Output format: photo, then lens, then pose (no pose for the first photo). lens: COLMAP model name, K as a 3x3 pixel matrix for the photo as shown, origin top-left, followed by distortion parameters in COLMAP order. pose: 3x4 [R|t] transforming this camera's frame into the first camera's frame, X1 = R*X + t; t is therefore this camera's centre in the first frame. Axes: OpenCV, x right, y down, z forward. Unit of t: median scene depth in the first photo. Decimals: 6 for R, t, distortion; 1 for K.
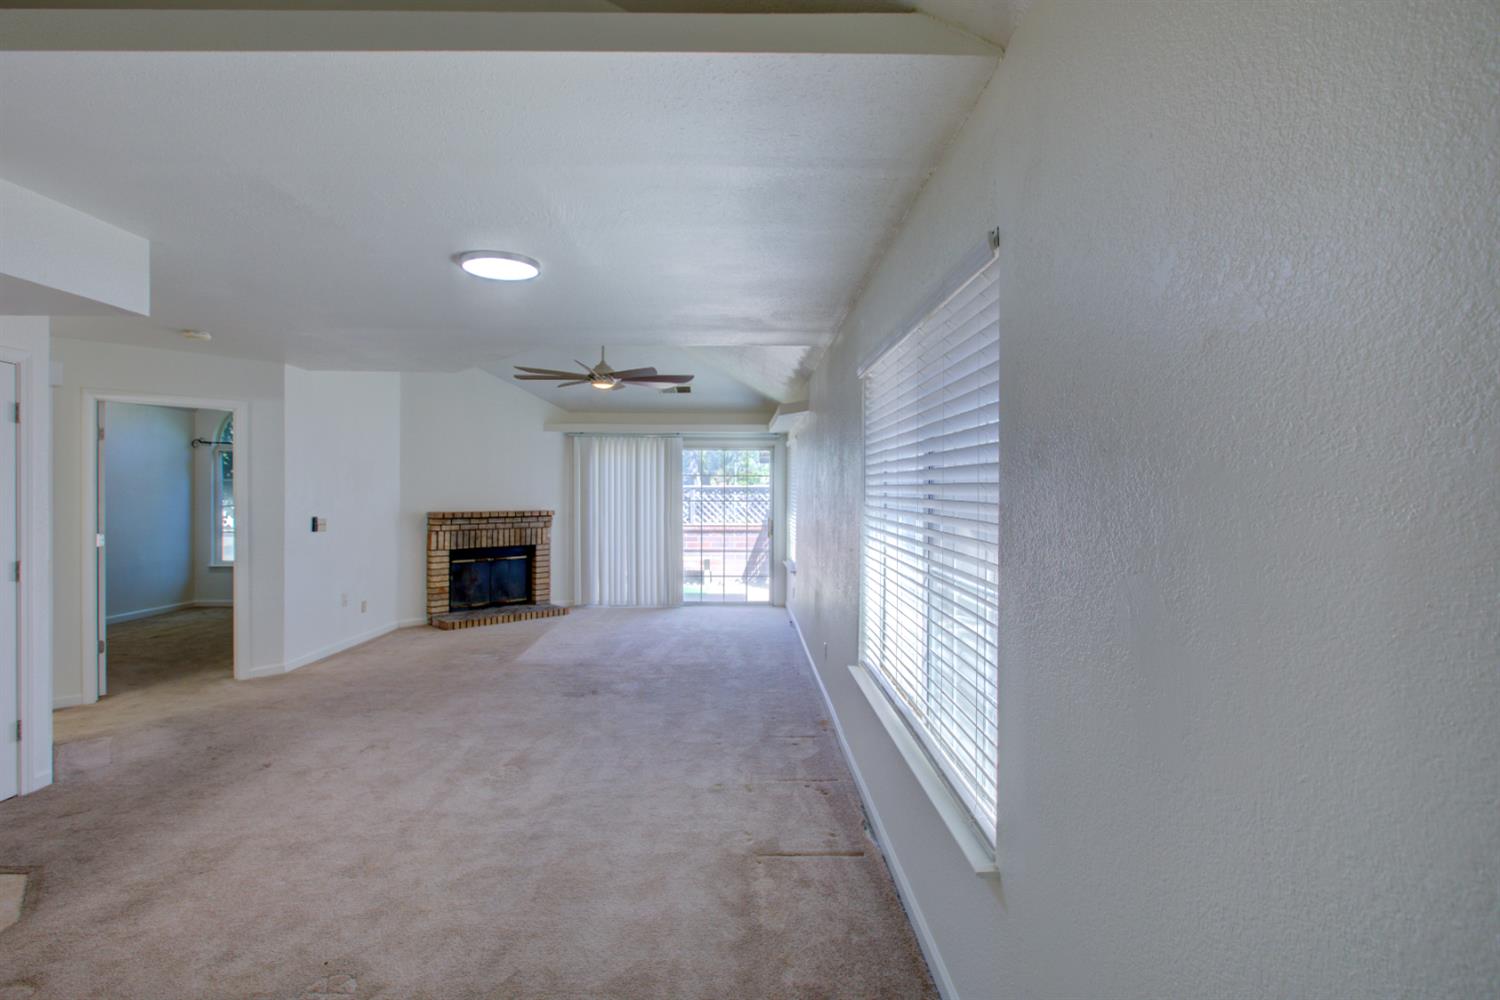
lens RADIAL K [[687.3, 0, 741.5], [0, 687.3, 496.3], [0, 0, 1]] dist [-0.007759, 0.001518]
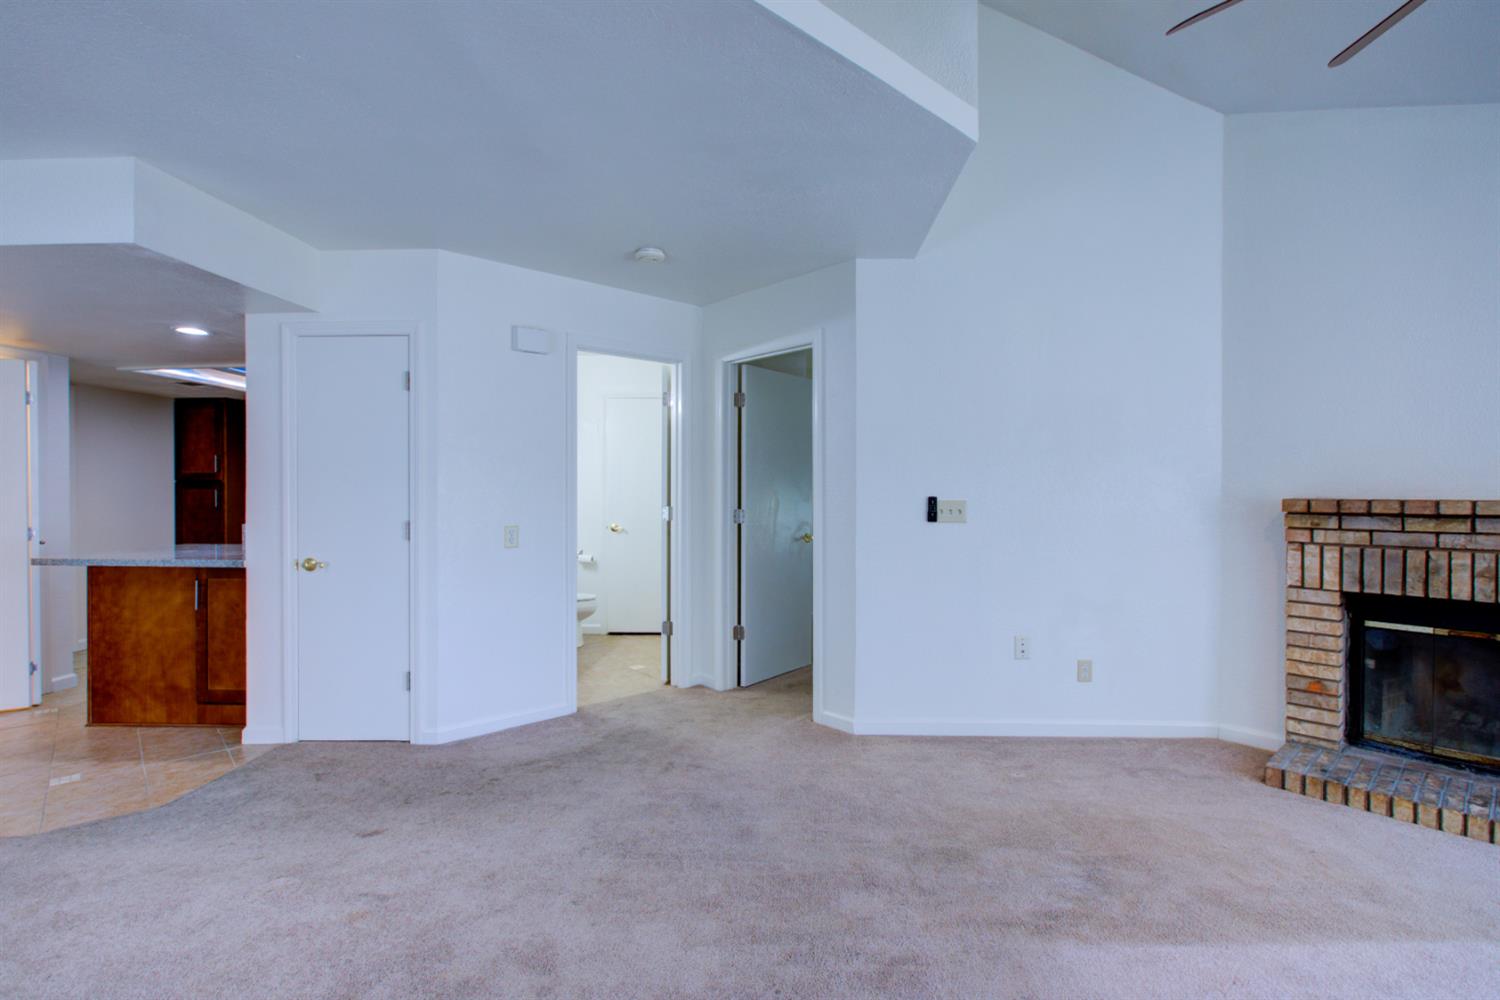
lens RADIAL K [[714.4, 0, 756.4], [0, 714.4, 498.5], [0, 0, 1]] dist [0.000237, 0.000331]
pose [[-0.041085, 0.002942, -0.999151, 0.010568], [-0.004604, 0.999984, 0.003133, 0.023165], [0.999145, 0.004729, -0.041071, 0.674017]]
